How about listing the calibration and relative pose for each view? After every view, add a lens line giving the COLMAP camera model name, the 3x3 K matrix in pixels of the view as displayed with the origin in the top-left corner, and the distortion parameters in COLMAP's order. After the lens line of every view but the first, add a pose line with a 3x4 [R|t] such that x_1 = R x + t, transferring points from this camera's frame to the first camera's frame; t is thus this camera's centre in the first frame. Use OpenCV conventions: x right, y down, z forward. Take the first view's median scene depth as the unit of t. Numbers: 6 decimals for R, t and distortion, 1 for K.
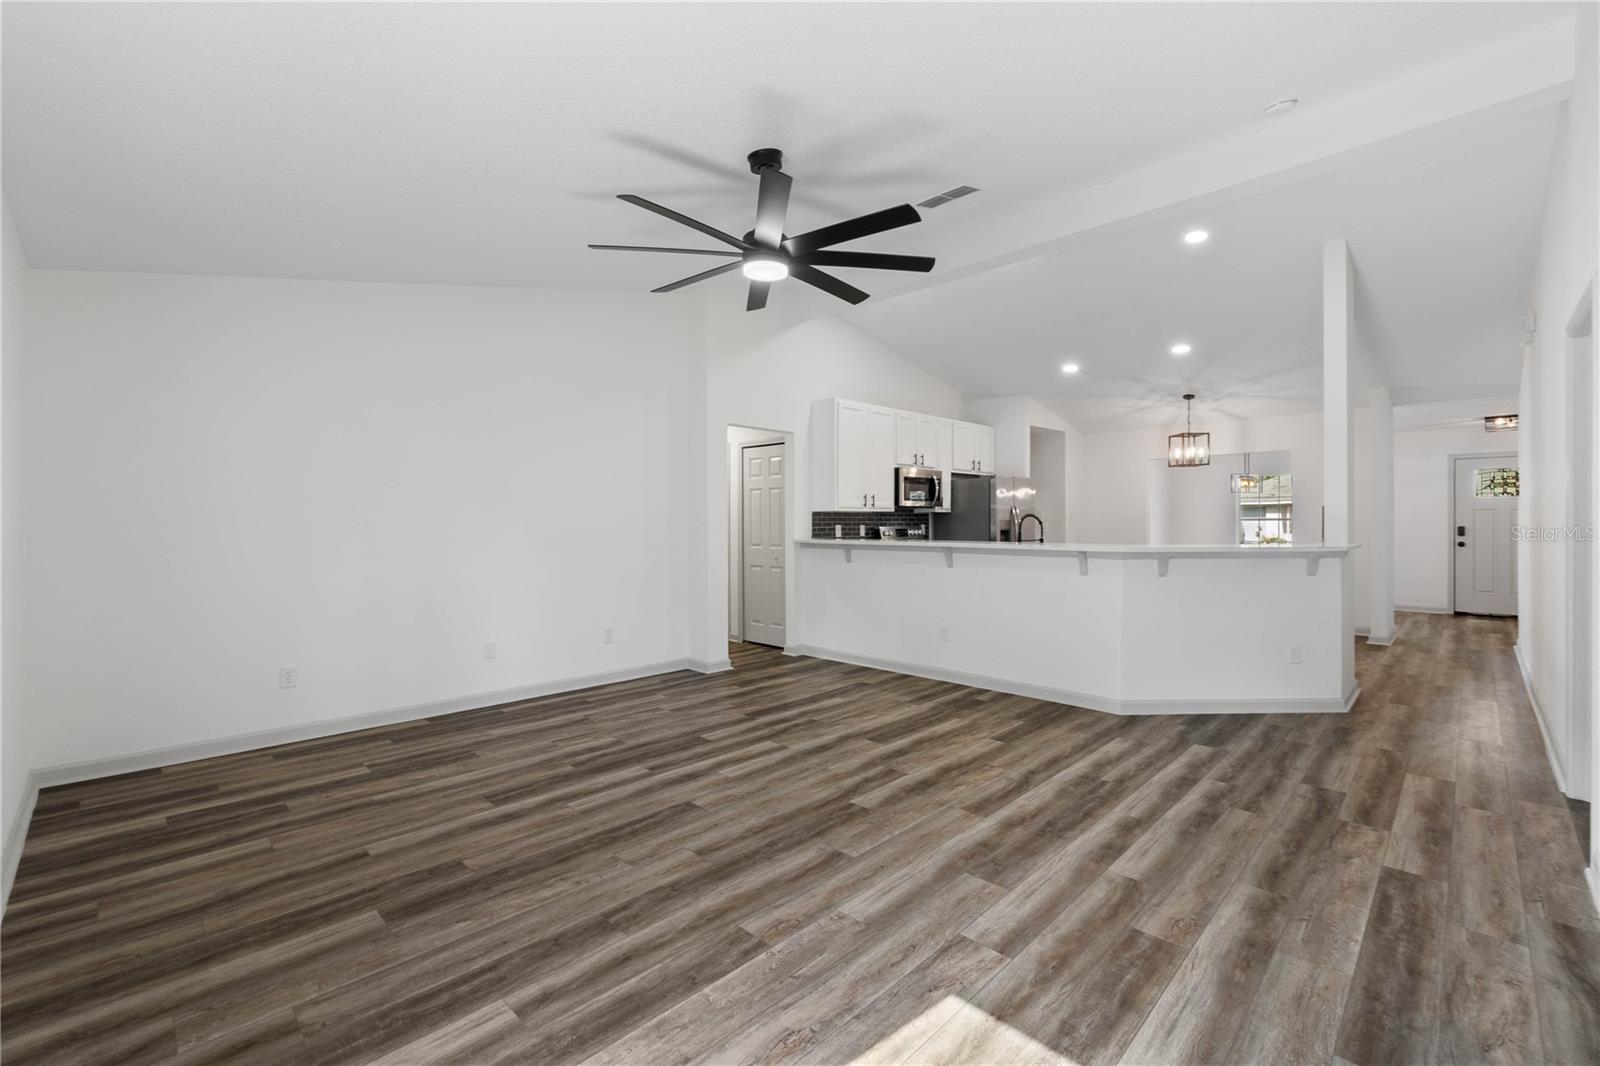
lens RADIAL K [[684.6, 0, 809.0], [0, 684.6, 515.1], [0, 0, 1]] dist [-0.003078, 0.000350]
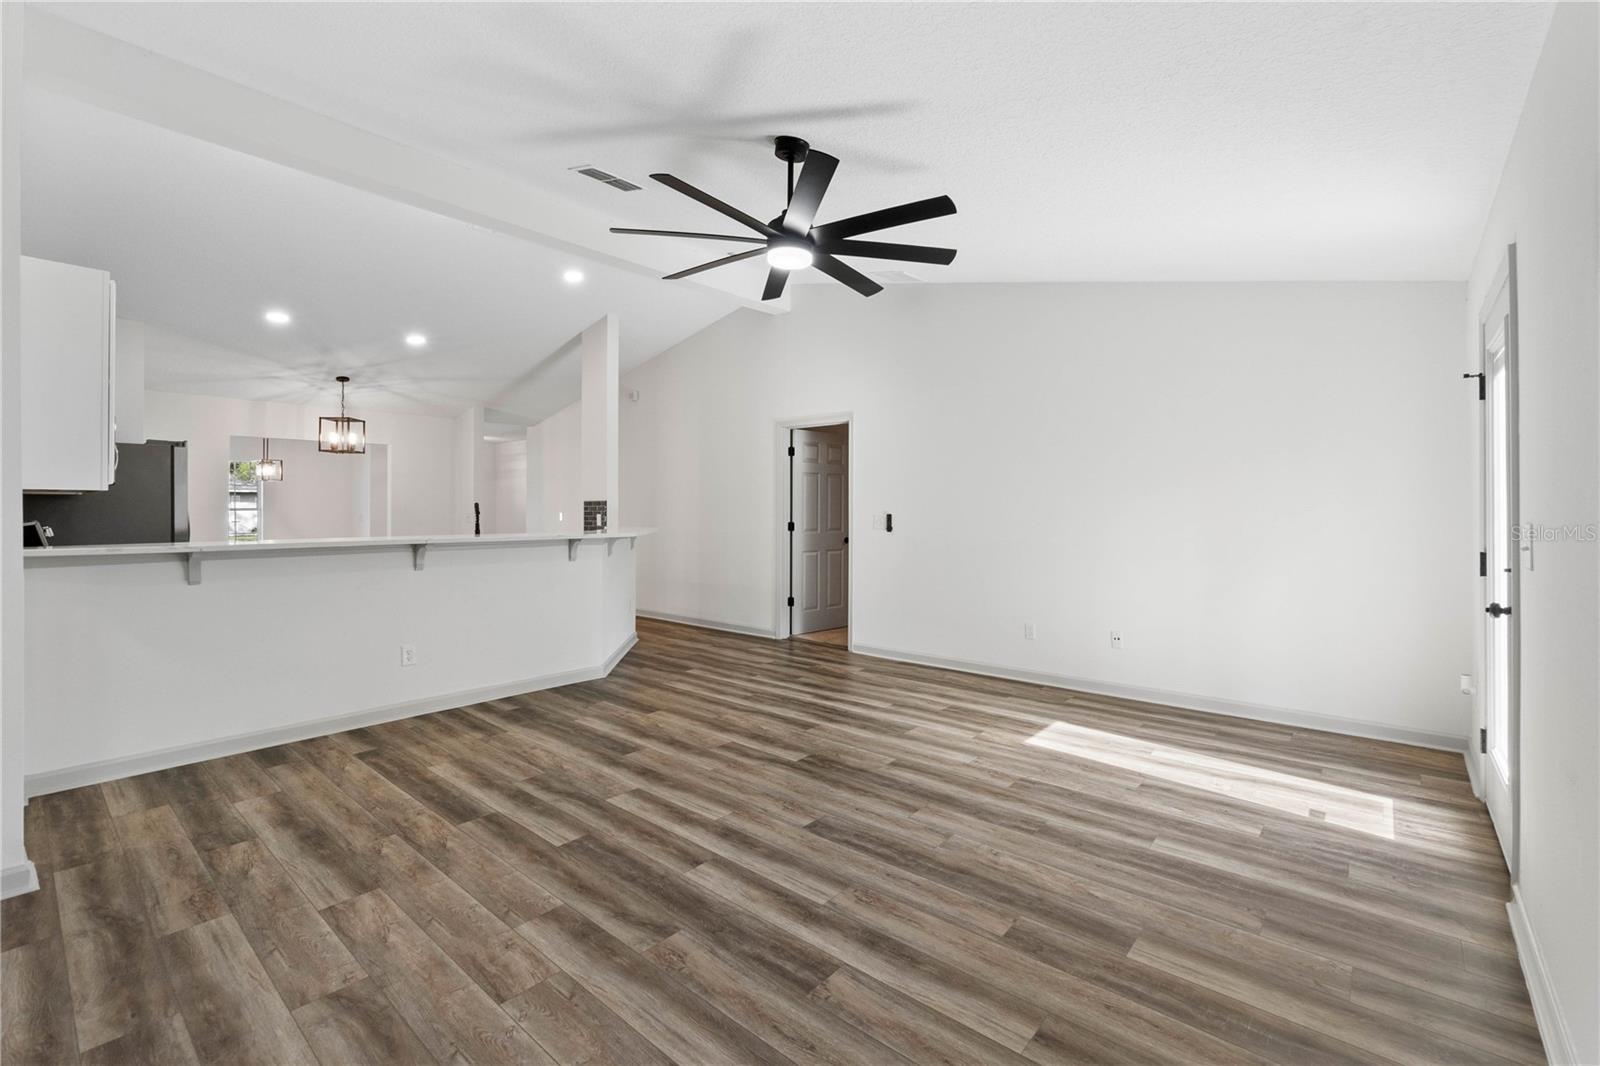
lens RADIAL K [[684.6, 0, 809.0], [0, 684.6, 515.1], [0, 0, 1]] dist [-0.003078, 0.000350]
pose [[-0.068705, -0.005118, 0.997624, -1.003167], [-0.010198, 0.999938, 0.004428, 0.008306], [-0.997585, -0.009870, -0.068753, 0.999504]]
